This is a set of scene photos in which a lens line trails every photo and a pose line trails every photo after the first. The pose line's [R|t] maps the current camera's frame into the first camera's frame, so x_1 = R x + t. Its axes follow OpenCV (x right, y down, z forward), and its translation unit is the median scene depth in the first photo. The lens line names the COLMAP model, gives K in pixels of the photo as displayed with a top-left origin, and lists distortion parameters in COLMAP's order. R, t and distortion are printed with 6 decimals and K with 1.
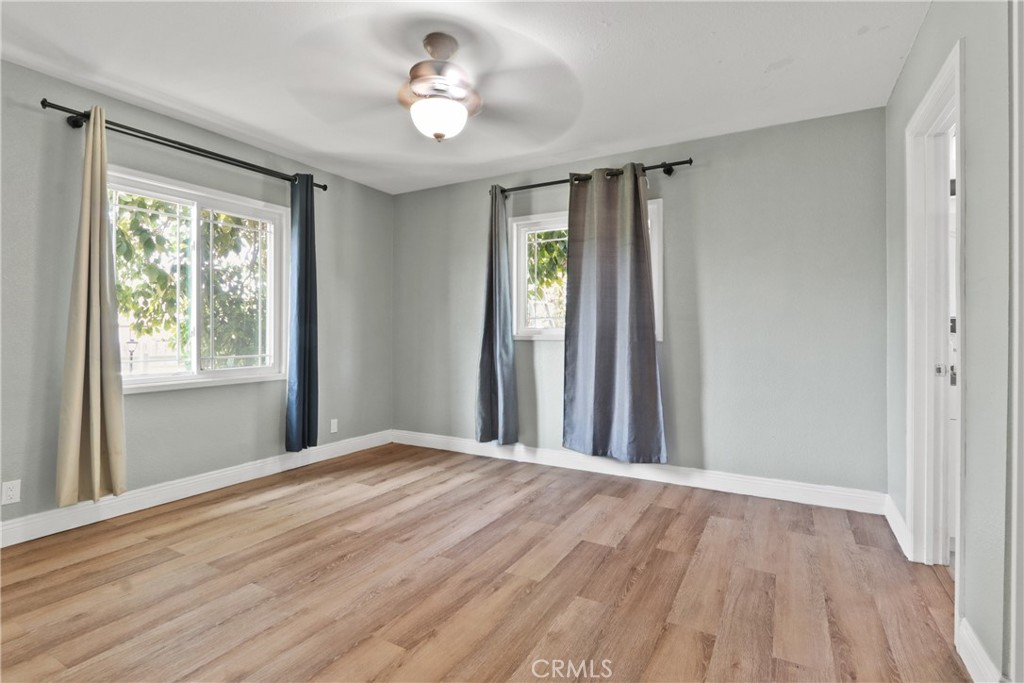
lens RADIAL K [[474.6, 0, 523.0], [0, 474.6, 337.2], [0, 0, 1]] dist [-0.015163, 0.001276]
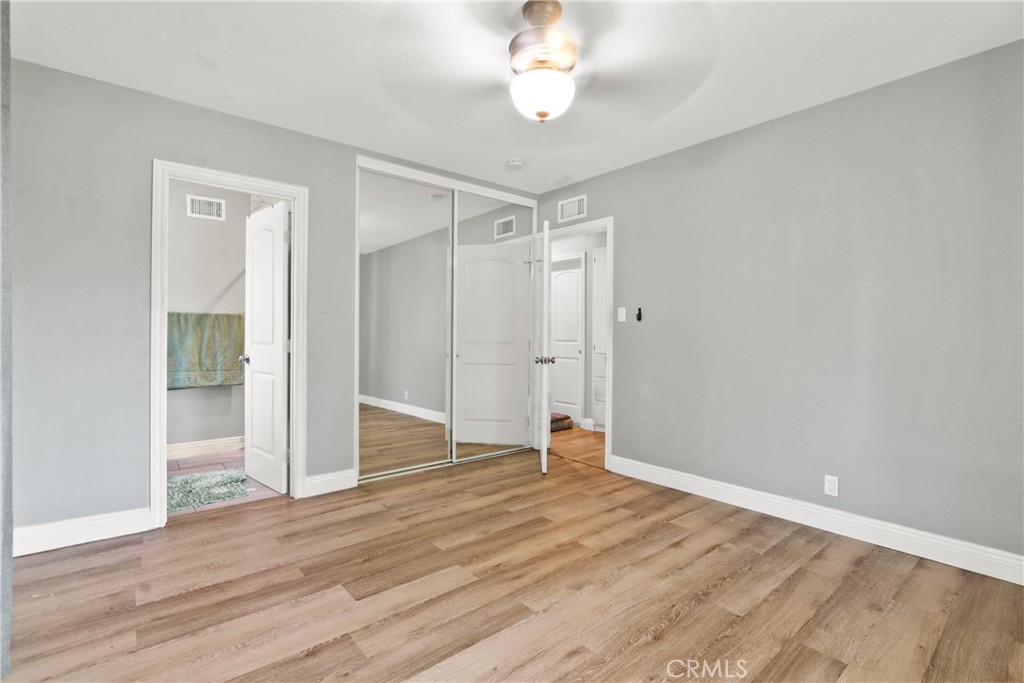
lens RADIAL K [[474.6, 0, 523.0], [0, 474.6, 337.2], [0, 0, 1]] dist [-0.015163, 0.001276]
pose [[-0.934016, -0.009256, 0.357111, -0.475384], [-0.003589, 0.999857, 0.016527, -0.028624], [-0.357213, 0.014155, -0.933916, 1.888677]]
